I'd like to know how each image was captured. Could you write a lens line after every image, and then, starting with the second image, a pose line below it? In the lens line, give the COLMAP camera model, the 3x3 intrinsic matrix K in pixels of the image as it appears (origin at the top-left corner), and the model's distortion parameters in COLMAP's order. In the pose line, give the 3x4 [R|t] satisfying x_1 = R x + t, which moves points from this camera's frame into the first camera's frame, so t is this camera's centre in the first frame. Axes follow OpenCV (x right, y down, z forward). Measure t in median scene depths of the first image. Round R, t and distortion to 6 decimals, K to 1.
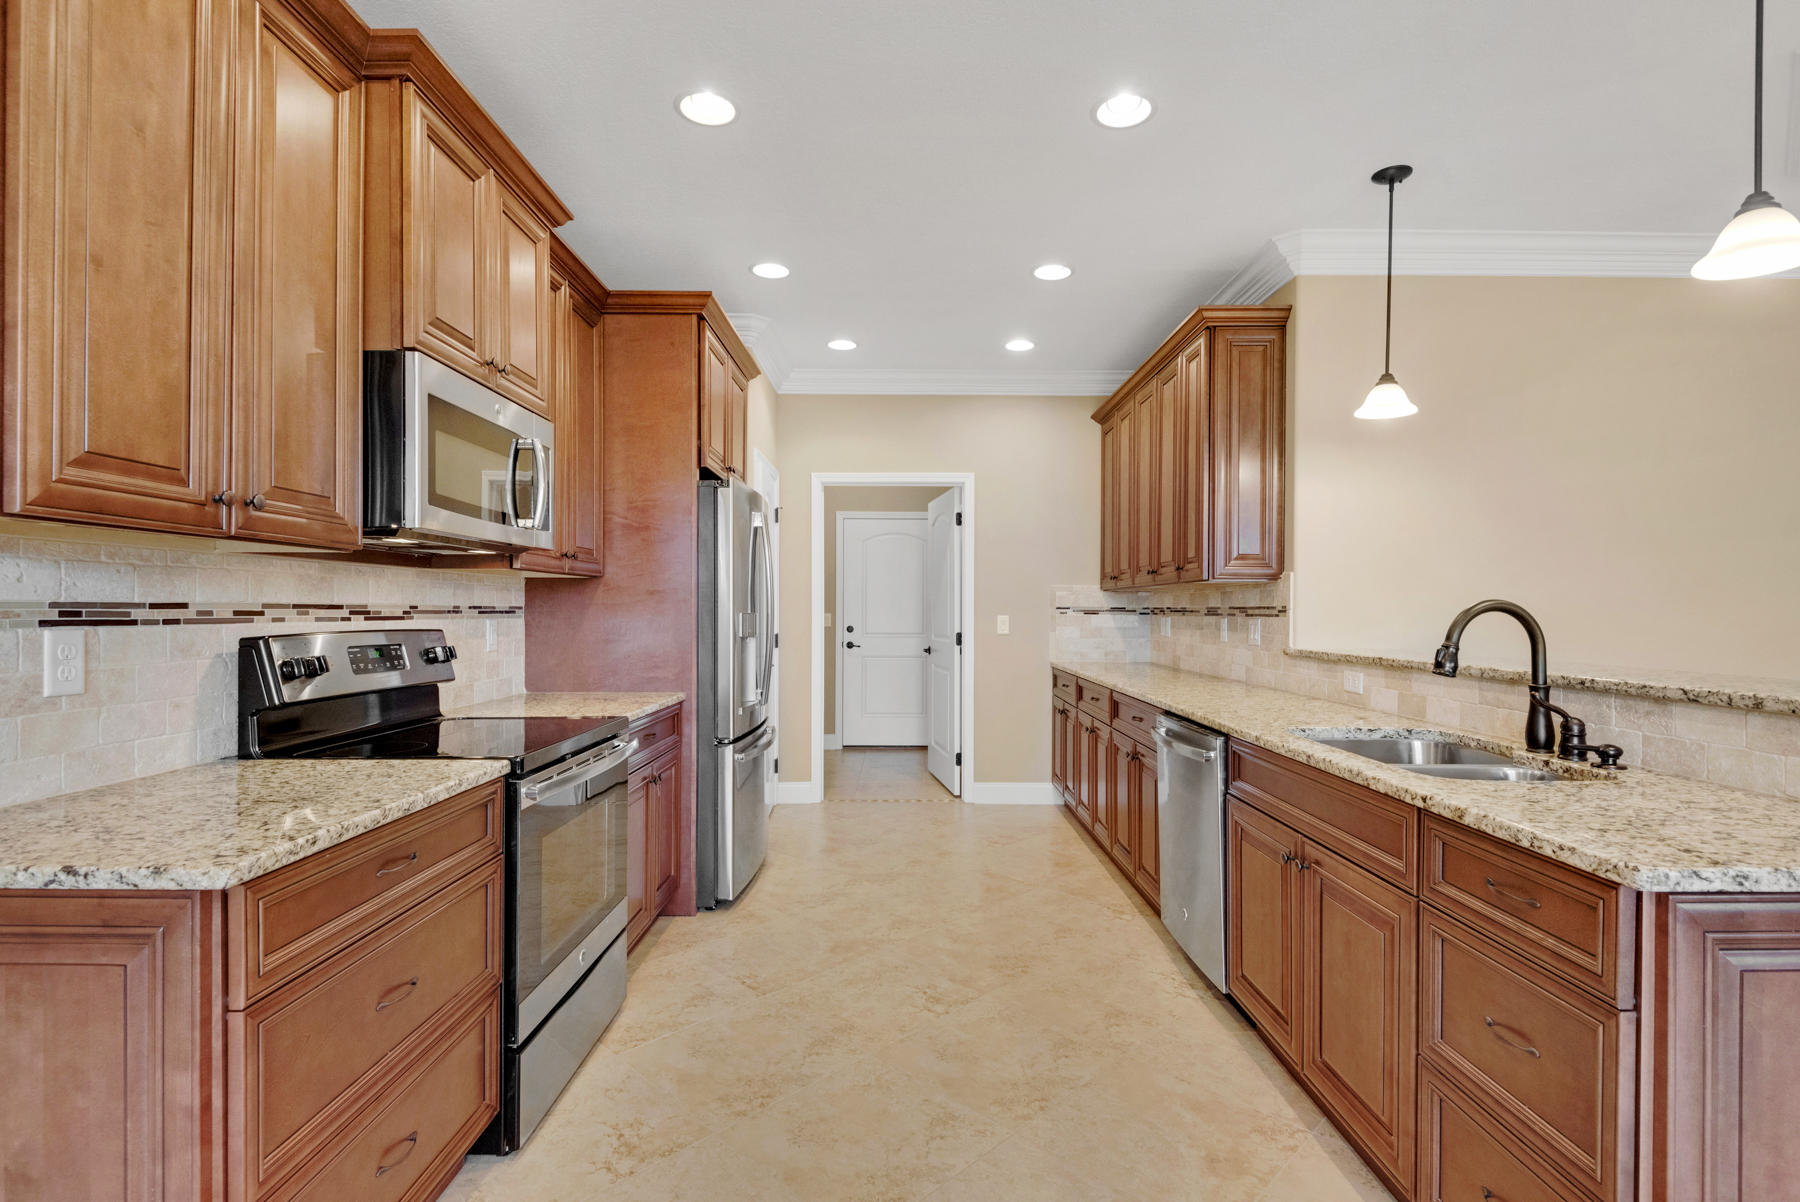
lens RADIAL K [[847.8, 0, 906.3], [0, 847.8, 606.5], [0, 0, 1]] dist [0.027768, -0.023743]
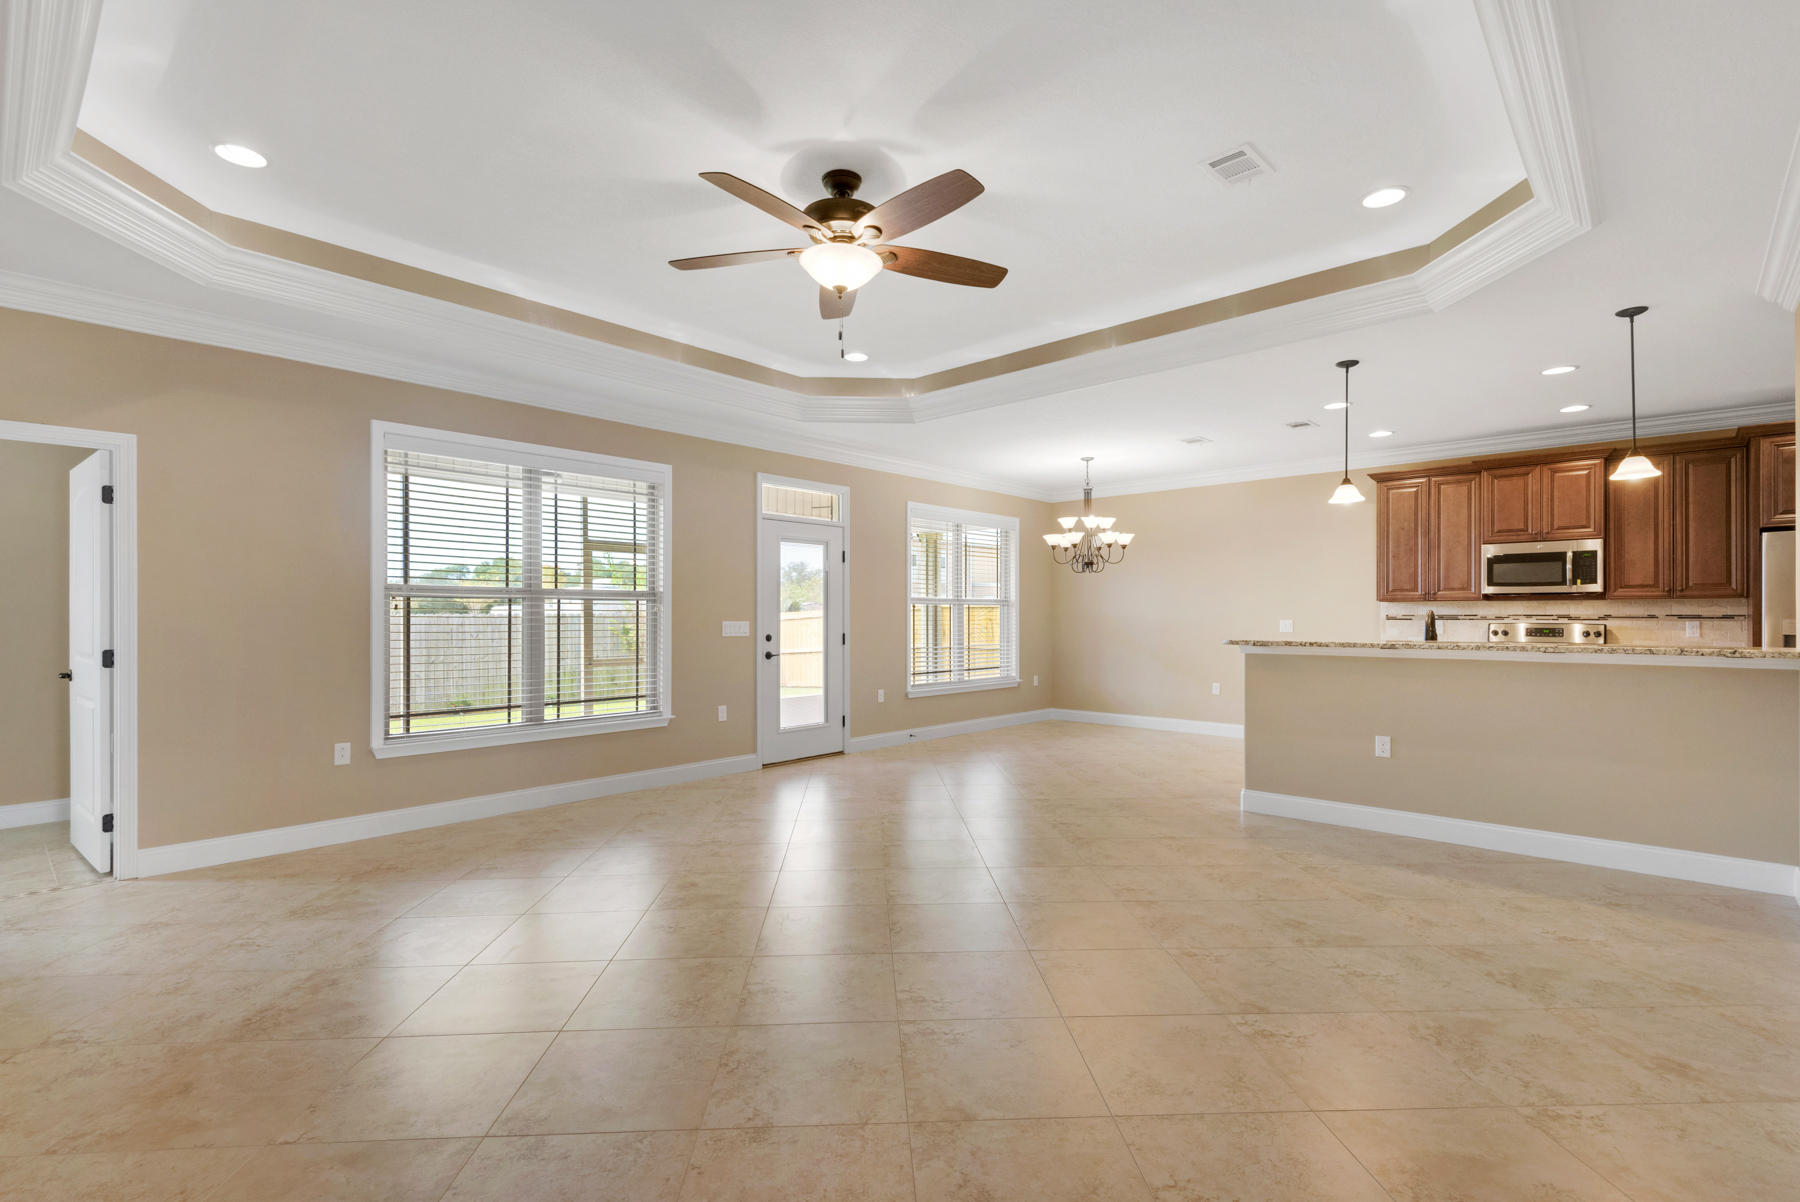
lens RADIAL K [[838.2, 0, 901.7], [0, 838.2, 614.6], [0, 0, 1]] dist [0.039415, -0.022478]
pose [[-0.677199, -0.005633, -0.735779, 2.738470], [-0.000805, 0.999976, -0.006915, 0.017970], [0.735800, -0.004091, -0.677187, 1.195817]]
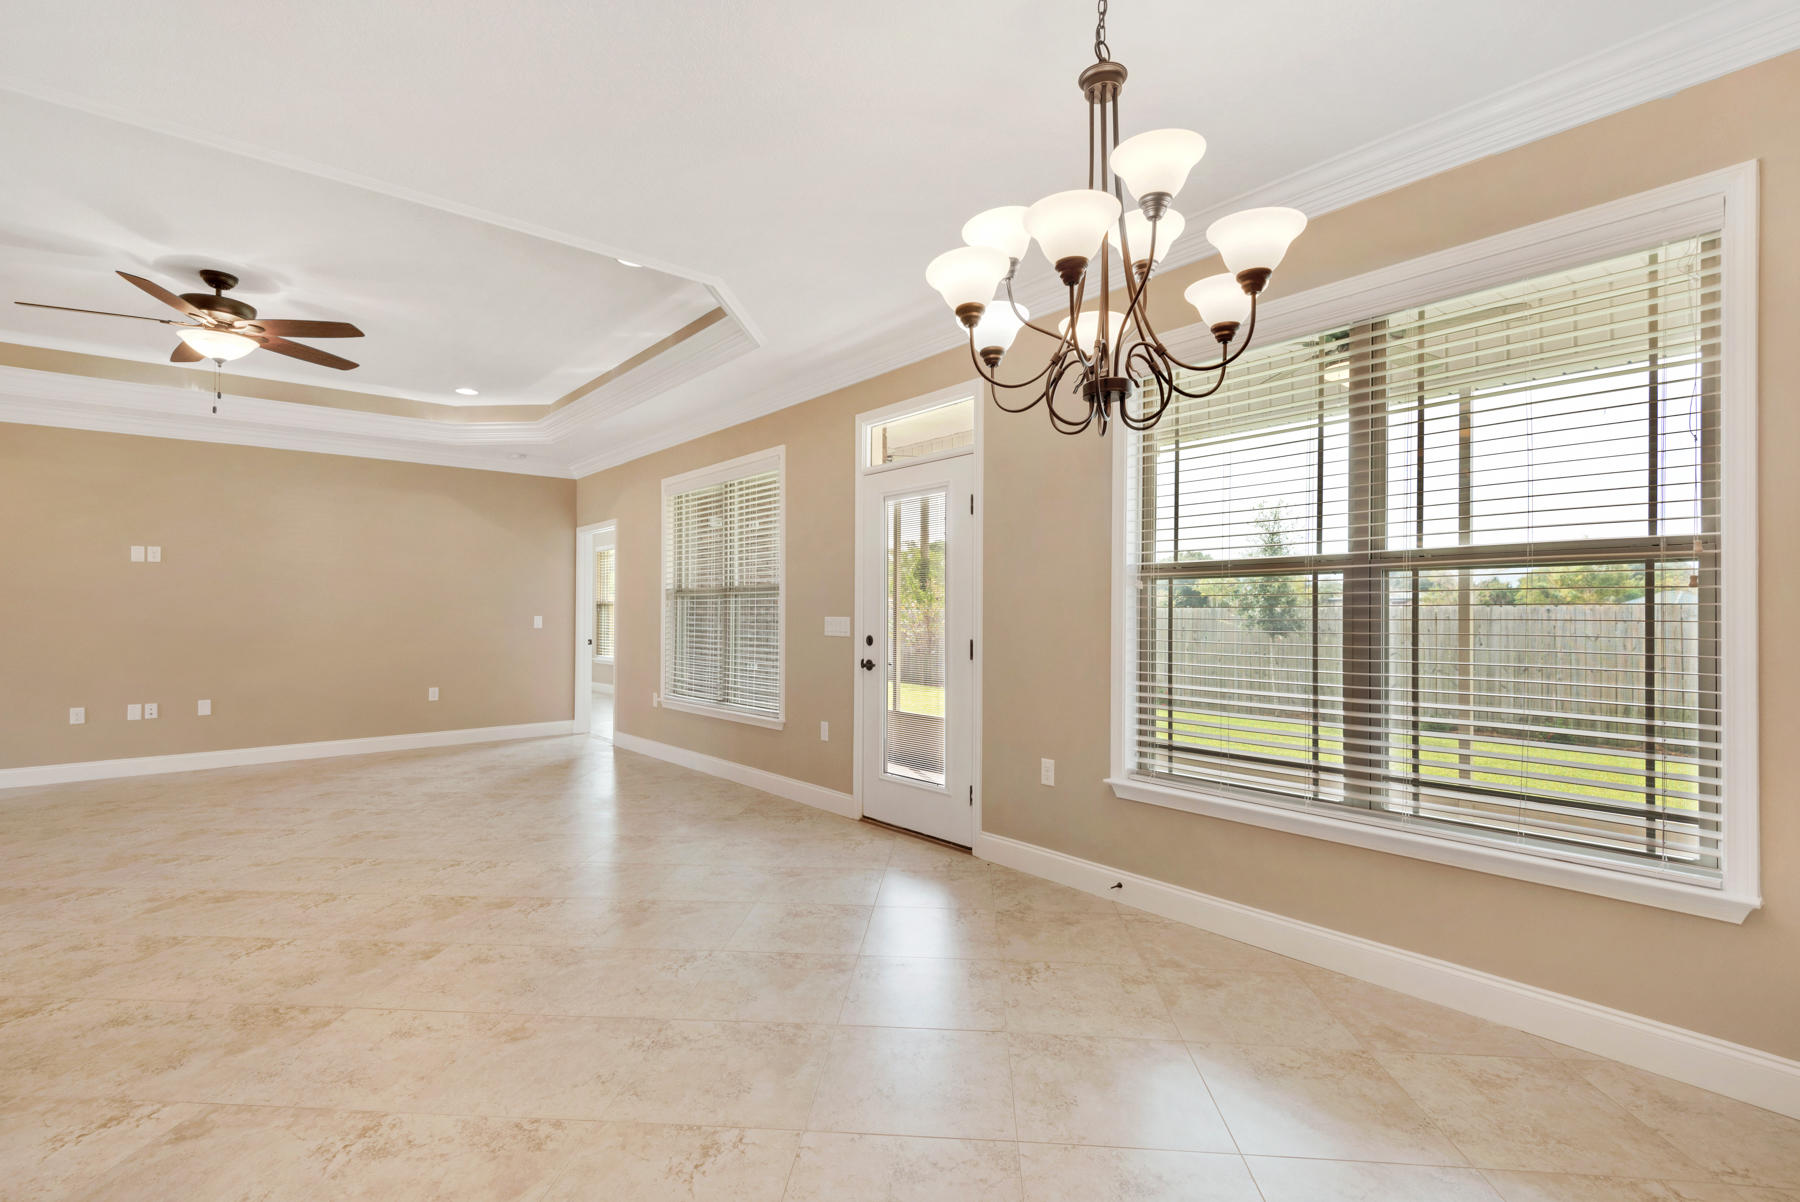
lens RADIAL K [[826.7, 0, 893.9], [0, 826.7, 612.7], [0, 0, 1]] dist [0.031028, -0.021227]
pose [[-0.640570, -0.003684, 0.767891, -0.387747], [-0.001940, 0.999993, 0.003179, 0.004769], [-0.767897, 0.000547, -0.640573, 0.243772]]
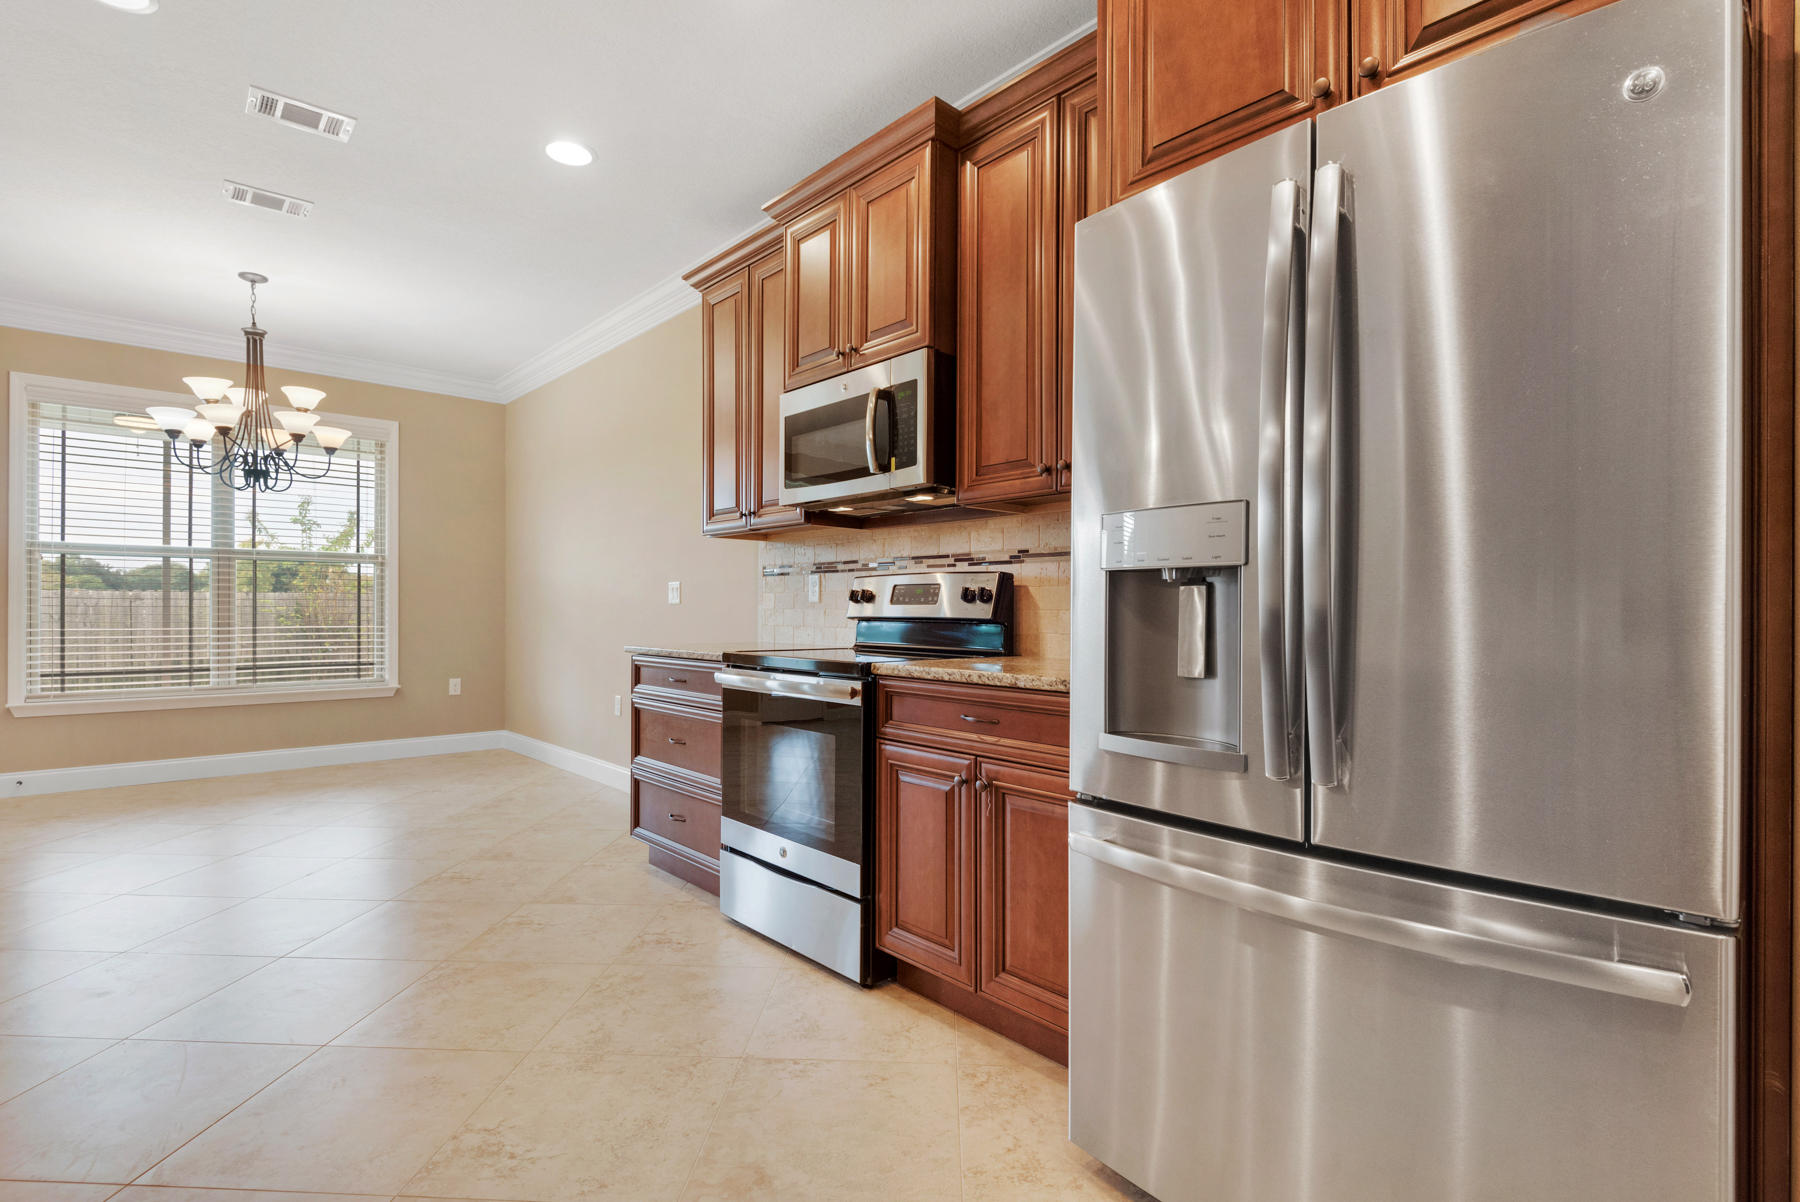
lens RADIAL K [[847.8, 0, 906.3], [0, 847.8, 606.5], [0, 0, 1]] dist [0.027768, -0.023743]
pose [[-0.737451, -0.006292, -0.675371, 0.236416], [-0.002782, 0.999976, -0.006279, 0.076952], [0.675395, -0.002751, -0.737451, 1.712556]]
